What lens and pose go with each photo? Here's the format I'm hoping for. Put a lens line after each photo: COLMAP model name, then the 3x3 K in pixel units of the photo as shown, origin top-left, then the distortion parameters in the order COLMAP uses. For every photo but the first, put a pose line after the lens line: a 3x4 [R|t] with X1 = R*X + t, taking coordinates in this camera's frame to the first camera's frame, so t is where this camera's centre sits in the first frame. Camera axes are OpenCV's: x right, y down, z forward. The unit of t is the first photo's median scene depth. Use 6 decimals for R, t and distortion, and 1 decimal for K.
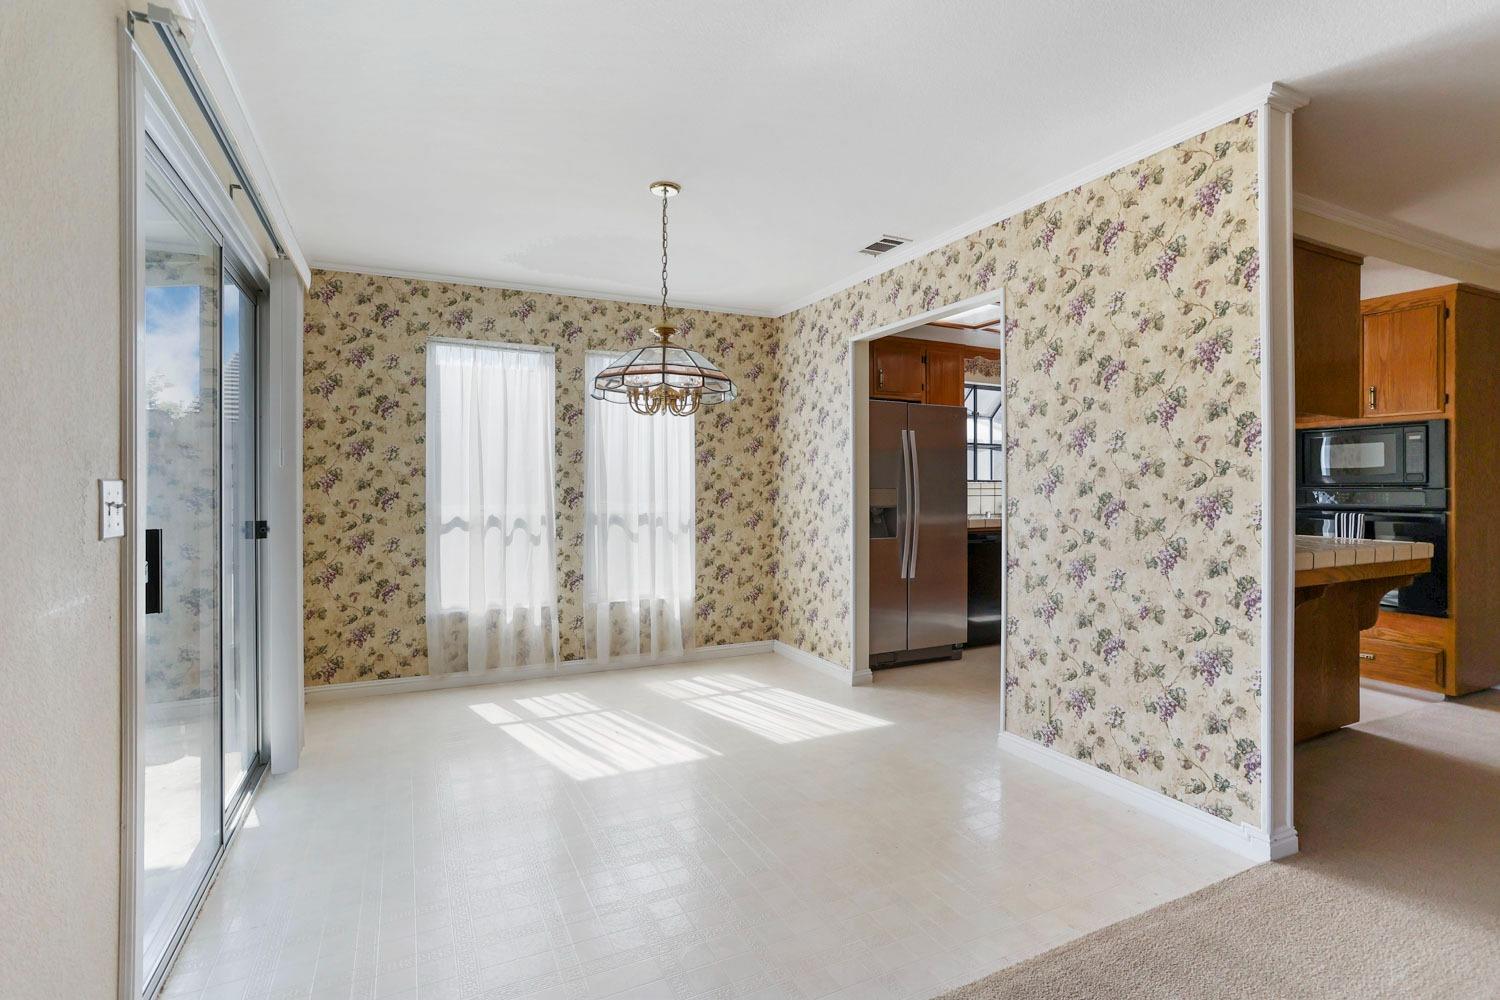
lens RADIAL K [[735.3, 0, 766.5], [0, 735.3, 484.4], [0, 0, 1]] dist [-0.072858, 0.029980]
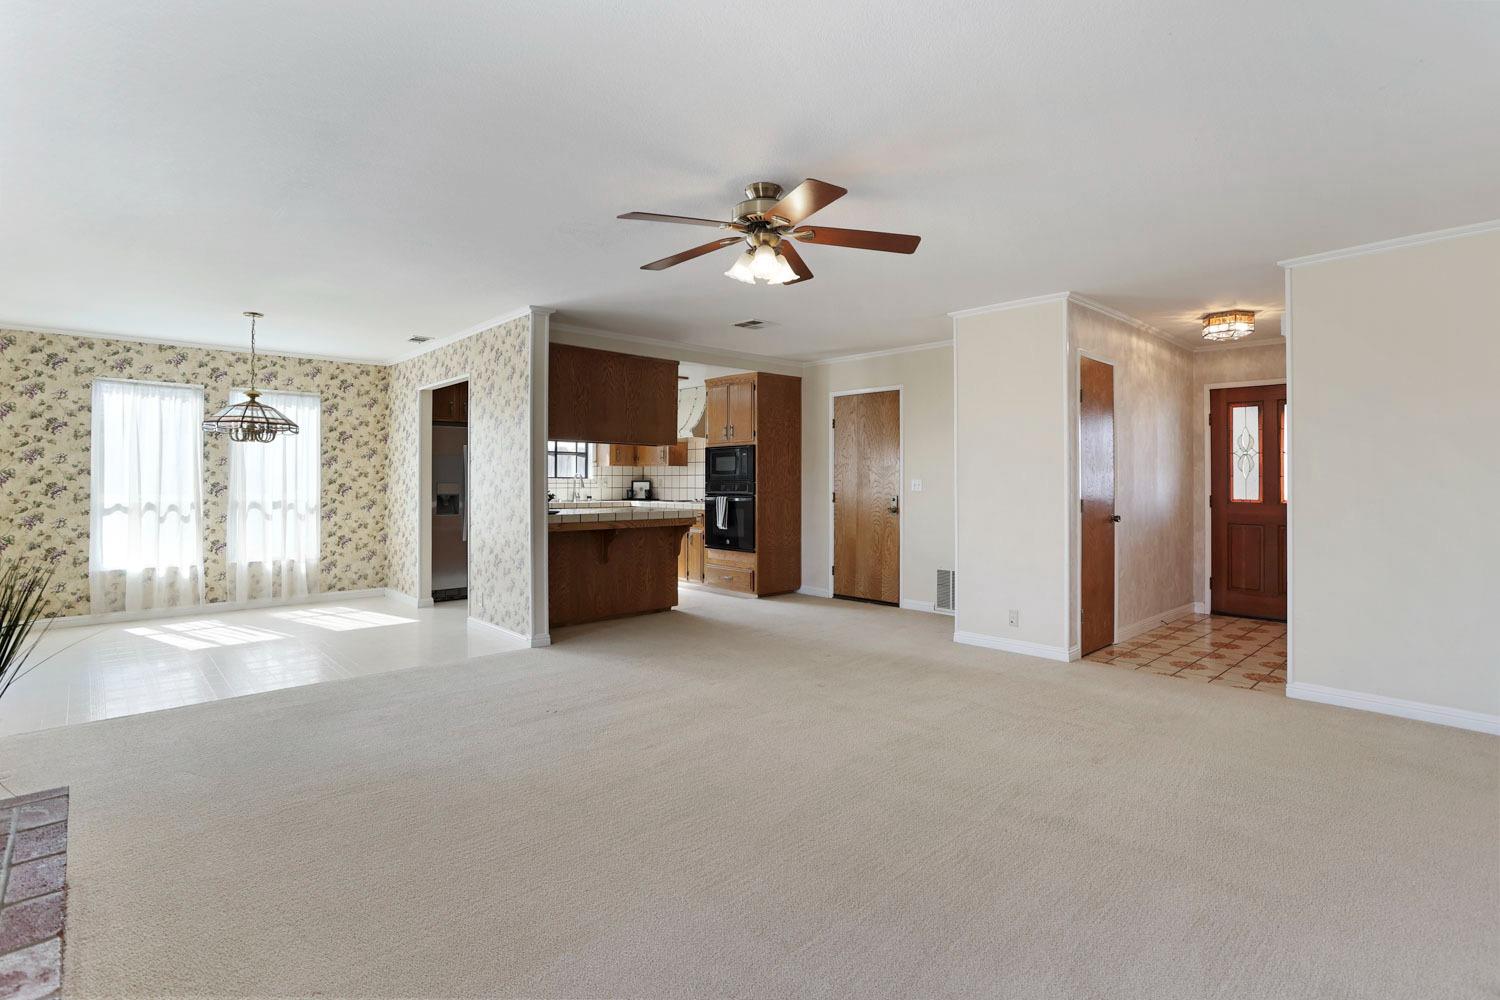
lens RADIAL K [[742.7, 0, 788.6], [0, 742.7, 468.8], [0, 0, 1]] dist [-0.045805, 0.020062]
pose [[0.953068, 0.003903, 0.302730, 0.381205], [0.000472, 0.999897, -0.014375, -0.001793], [-0.302754, 0.013843, 0.952968, -0.725113]]
